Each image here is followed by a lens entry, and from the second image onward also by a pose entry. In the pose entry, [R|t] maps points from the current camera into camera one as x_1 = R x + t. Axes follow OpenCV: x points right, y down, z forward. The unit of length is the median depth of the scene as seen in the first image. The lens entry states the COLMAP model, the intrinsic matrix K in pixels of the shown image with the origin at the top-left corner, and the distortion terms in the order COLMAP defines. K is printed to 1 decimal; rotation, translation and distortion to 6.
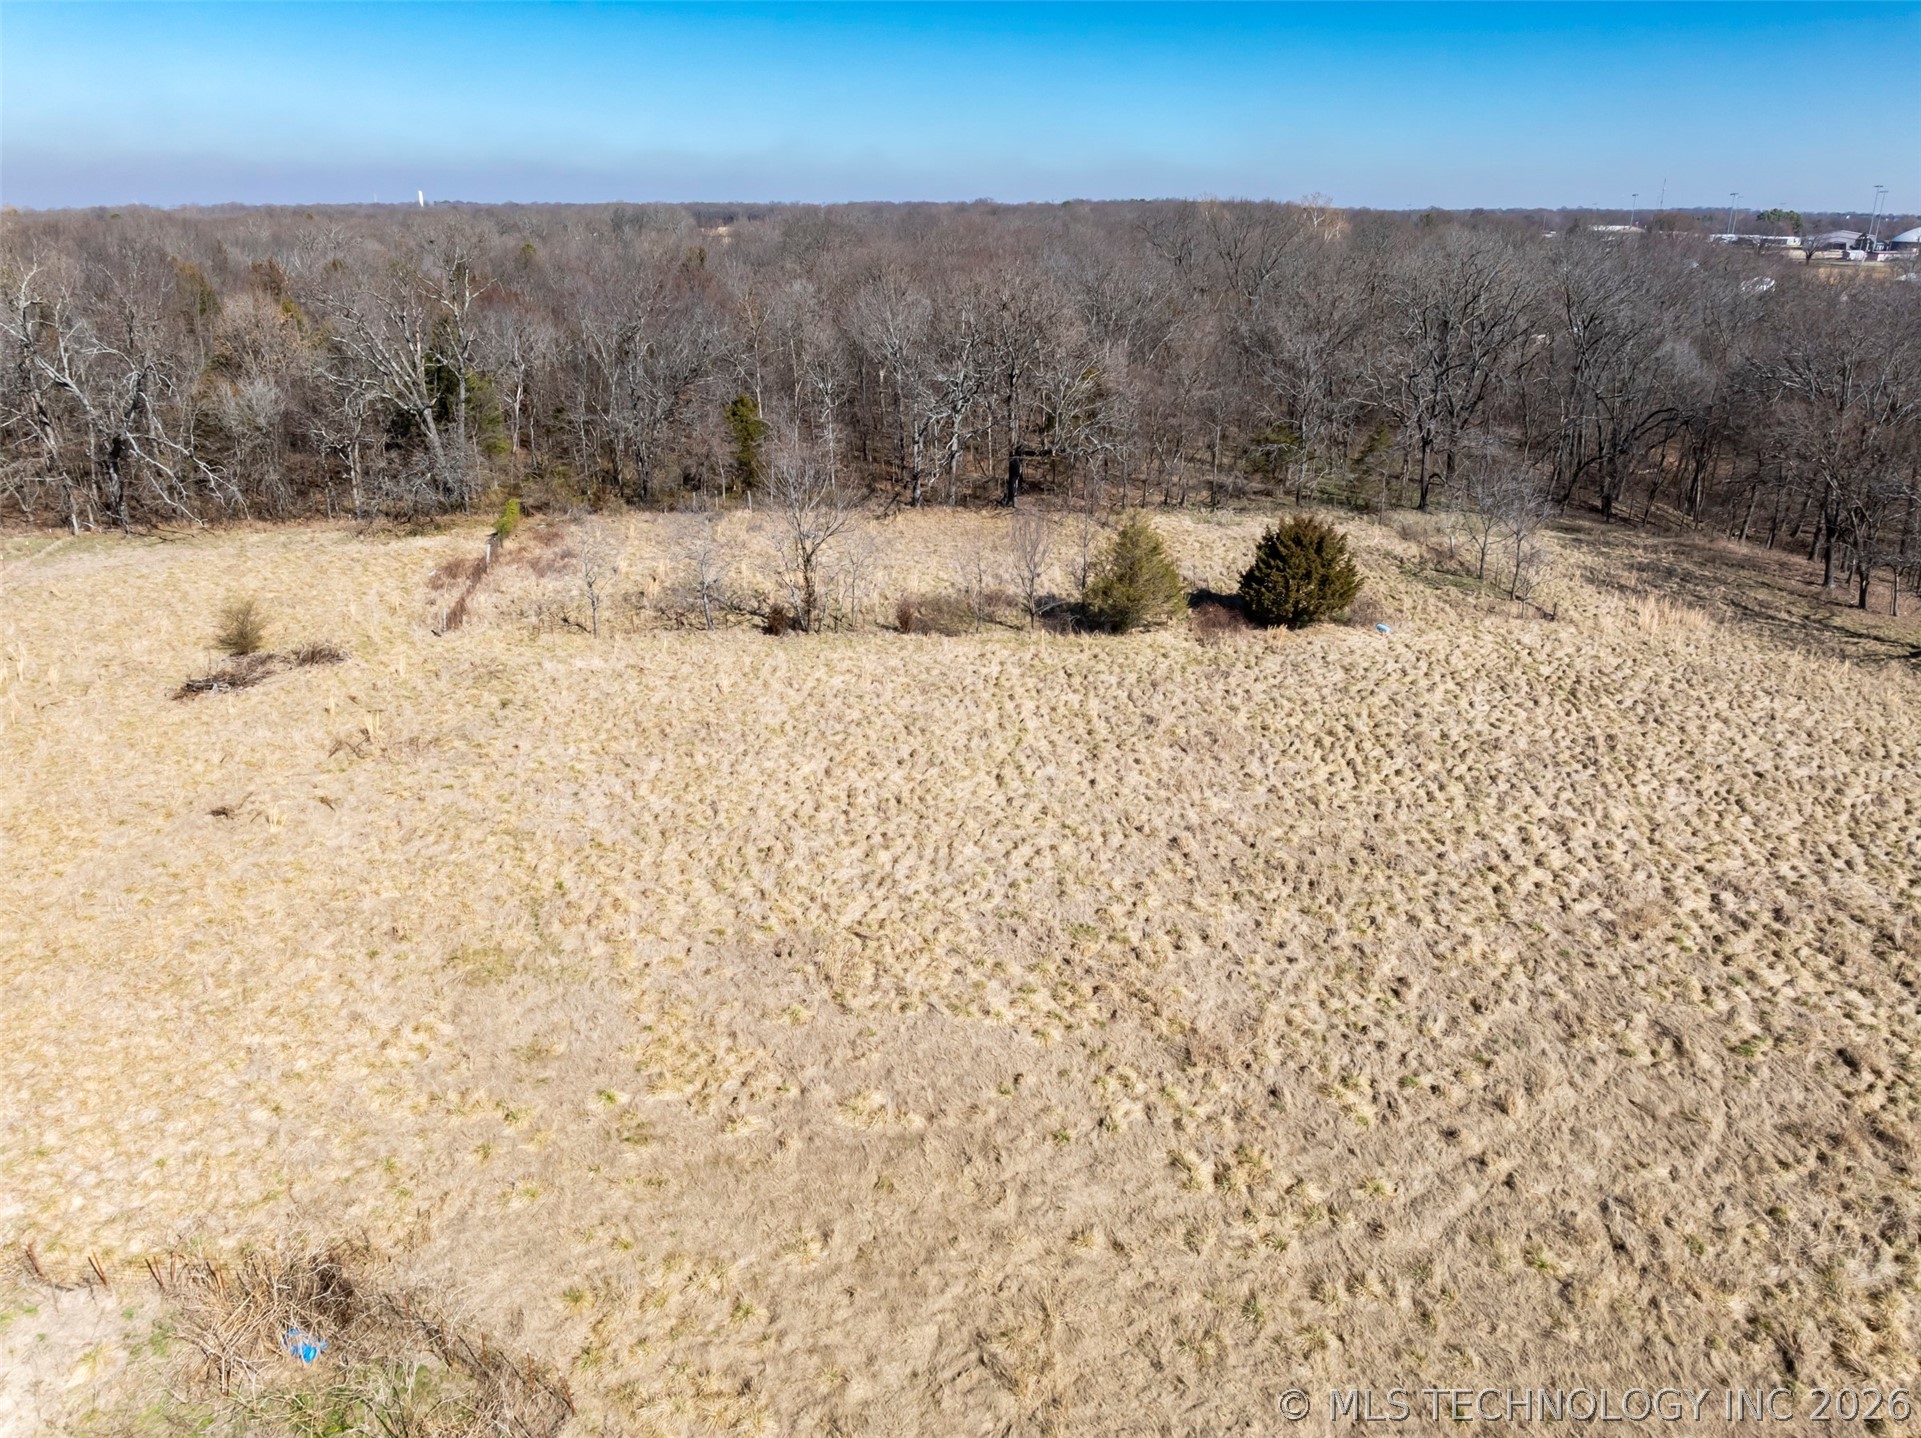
lens RADIAL K [[1335.0, 0, 966.9], [0, 1335.0, 716.7], [0, 0, 1]] dist [-0.044196, 0.031302]
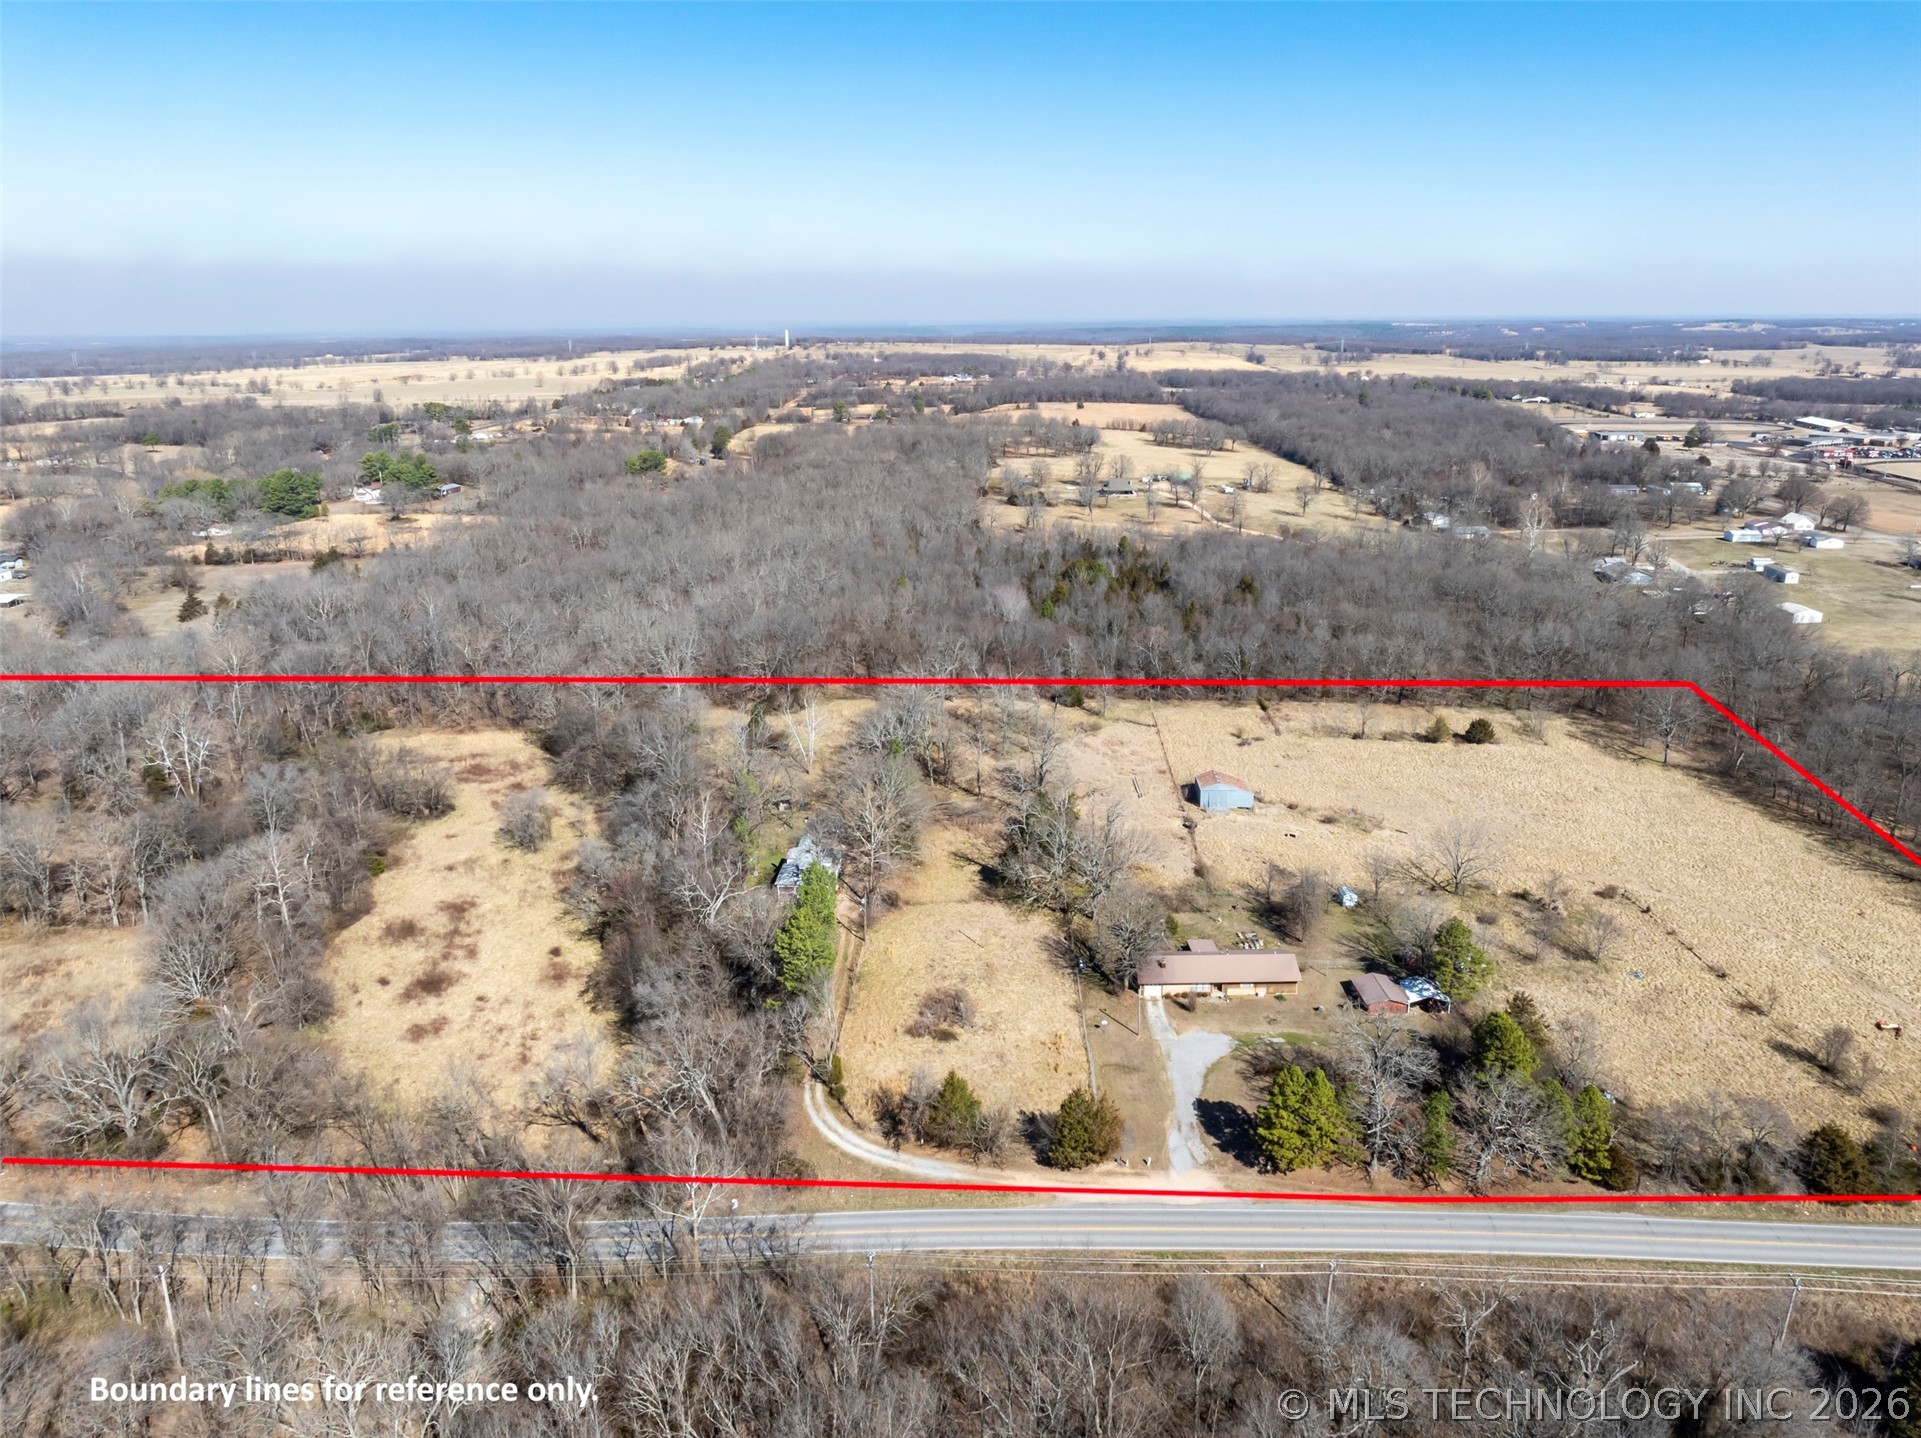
lens RADIAL K [[1335.0, 0, 966.9], [0, 1335.0, 716.7], [0, 0, 1]] dist [-0.044196, 0.031302]
pose [[0.981628, 0.048338, -0.184580, -0.579347], [-0.060387, 0.996357, -0.060219, 0.201226], [0.180997, 0.070259, 0.980971, -3.467568]]
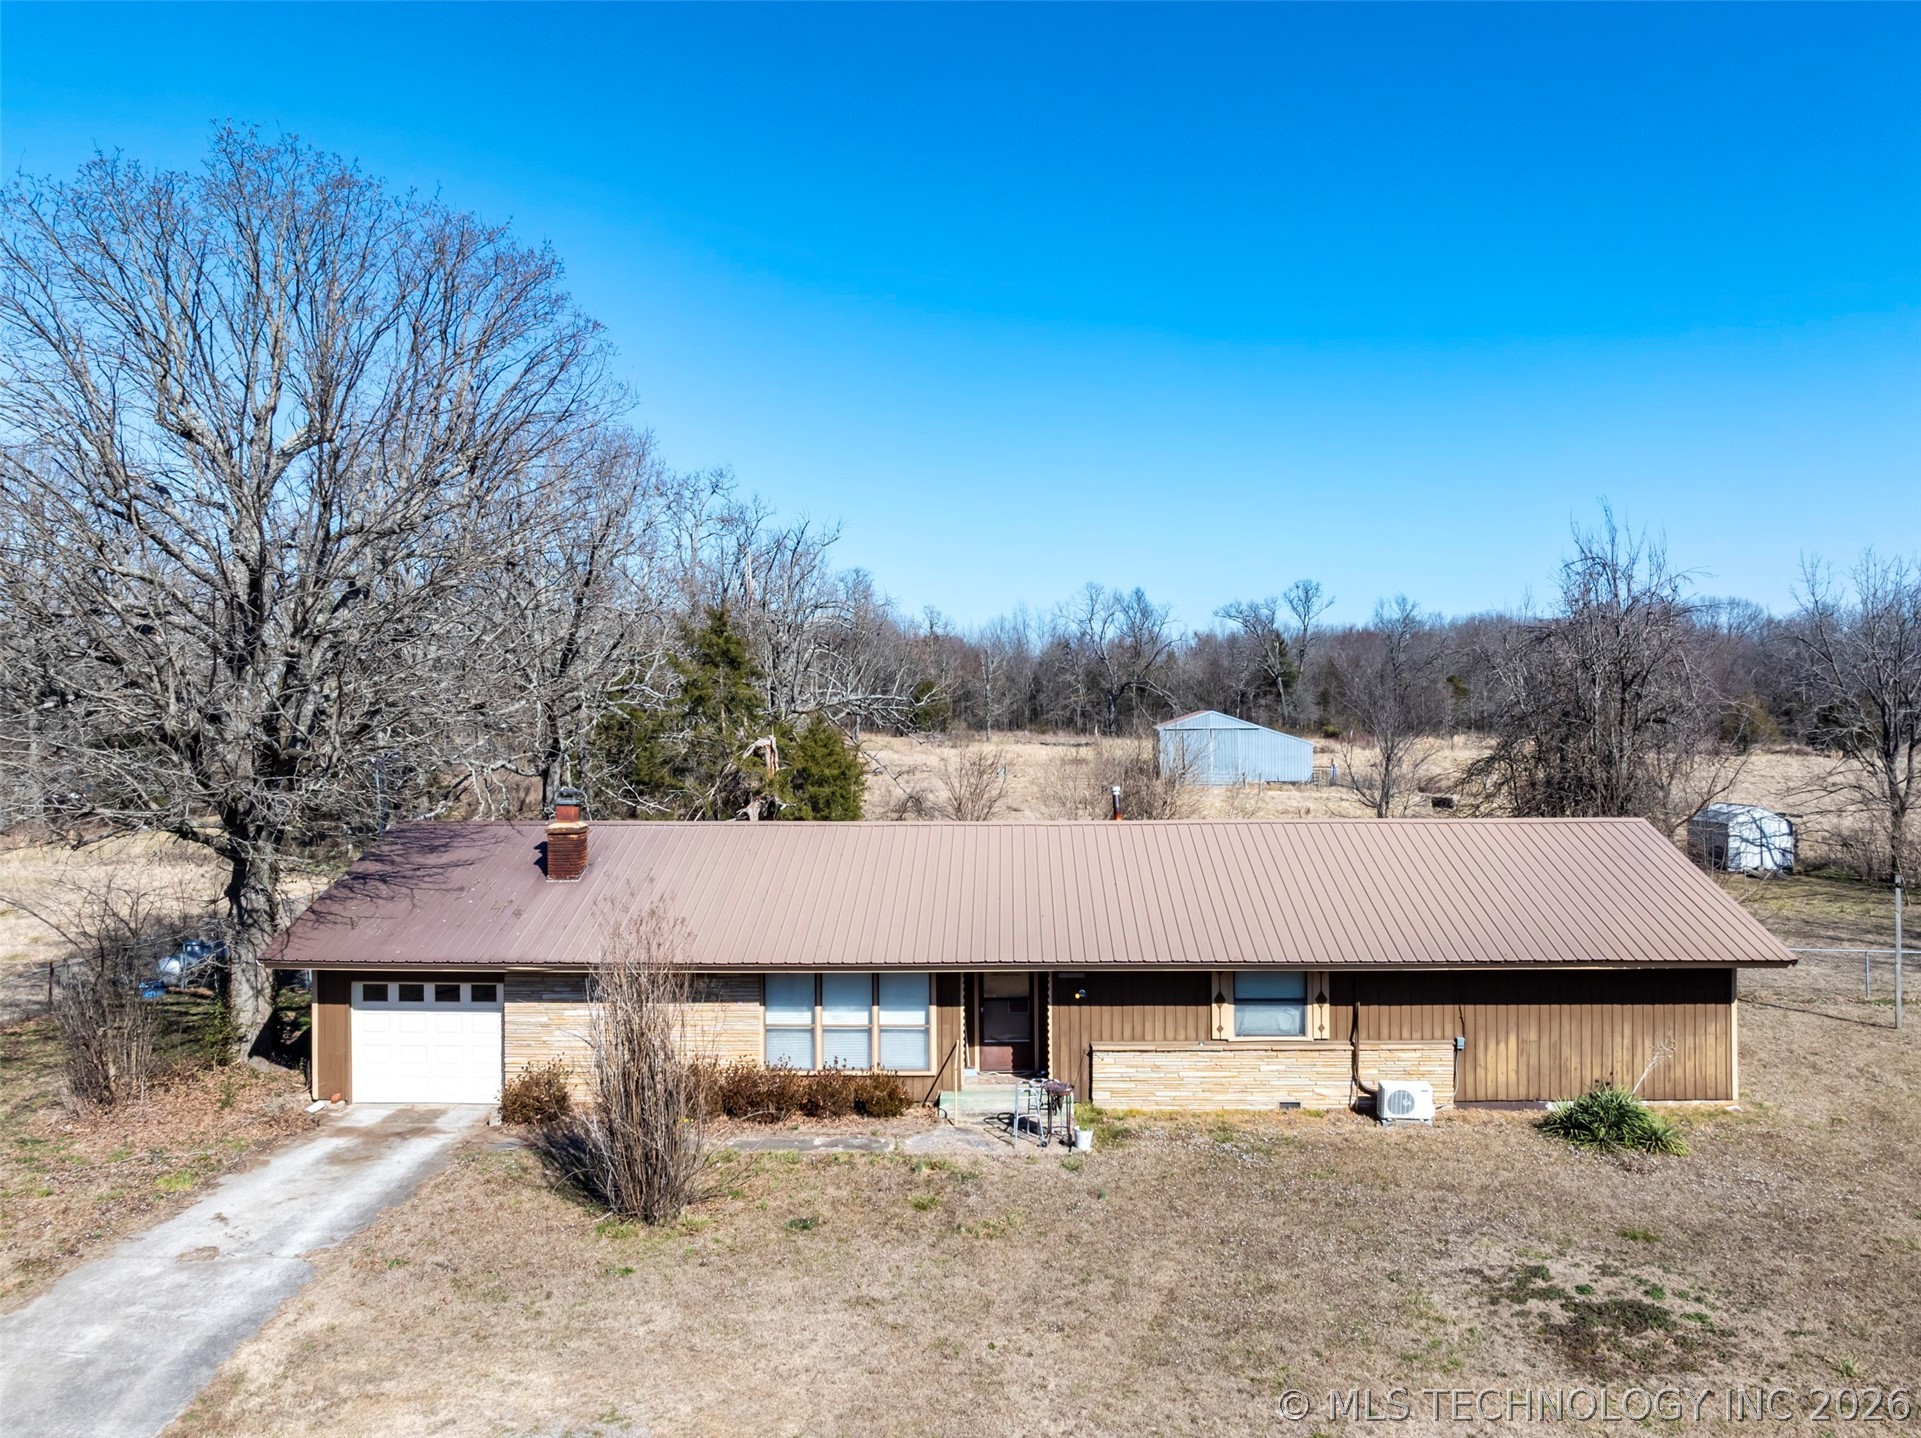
lens RADIAL K [[1377.9, 0, 964.2], [0, 1377.9, 715.5], [0, 0, 1]] dist [-0.052135, 0.037127]
pose [[0.972432, -0.007321, -0.233070, -0.487519], [-0.074314, 0.937662, -0.339509, 0.598651], [0.221027, 0.347470, 0.911269, -0.962153]]
